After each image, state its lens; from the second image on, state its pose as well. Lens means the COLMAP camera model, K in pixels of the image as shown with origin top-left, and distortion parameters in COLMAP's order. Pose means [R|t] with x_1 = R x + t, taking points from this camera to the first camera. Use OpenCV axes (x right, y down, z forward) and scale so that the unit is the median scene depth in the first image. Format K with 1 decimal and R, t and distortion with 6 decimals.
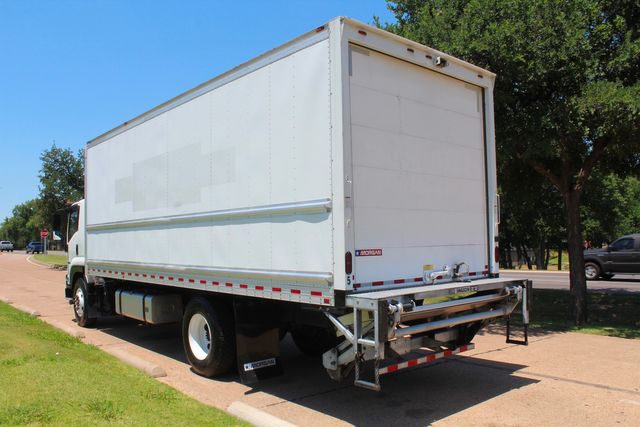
lens RADIAL K [[529.6, 0, 317.7], [0, 529.6, 226.0], [0, 0, 1]] dist [-0.158392, 0.137374]
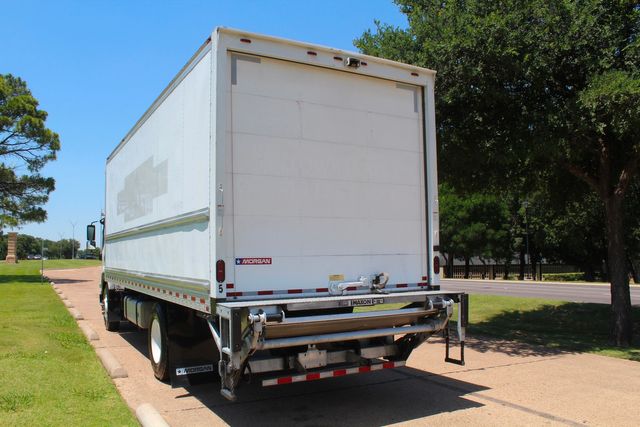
lens RADIAL K [[529.6, 0, 317.7], [0, 529.6, 226.0], [0, 0, 1]] dist [-0.158392, 0.137374]
pose [[0.979563, -0.006820, -0.201024, 0.340531], [0.002717, 0.999782, -0.020678, 0.004455], [0.201121, 0.019709, 0.979368, 0.046600]]
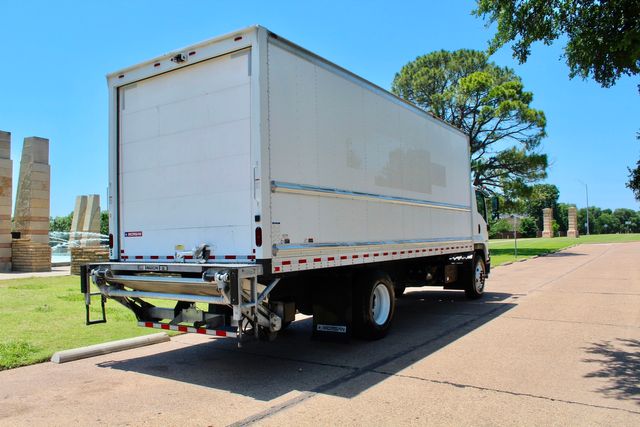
lens RADIAL K [[529.6, 0, 317.7], [0, 529.6, 226.0], [0, 0, 1]] dist [-0.158392, 0.137374]
pose [[0.274729, -0.015594, -0.961395, 1.253783], [0.049261, 0.998784, -0.002124, 0.045961], [0.960259, -0.046776, 0.275163, 0.897776]]
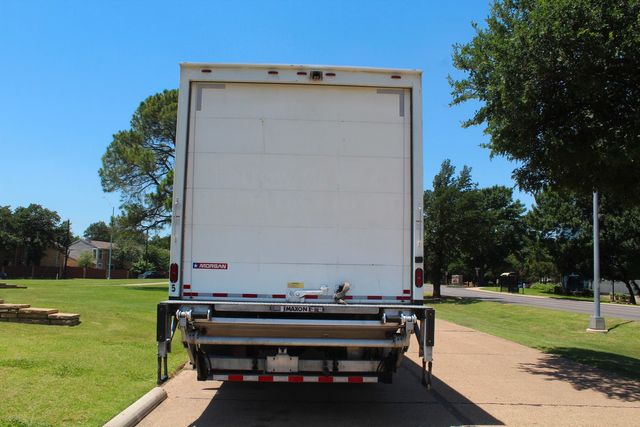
lens RADIAL K [[529.6, 0, 317.7], [0, 529.6, 226.0], [0, 0, 1]] dist [-0.158392, 0.137374]
pose [[0.783340, -0.028179, -0.620955, 0.787613], [-0.012806, 0.998028, -0.061445, 0.026369], [0.621462, 0.056084, 0.781435, 0.229640]]
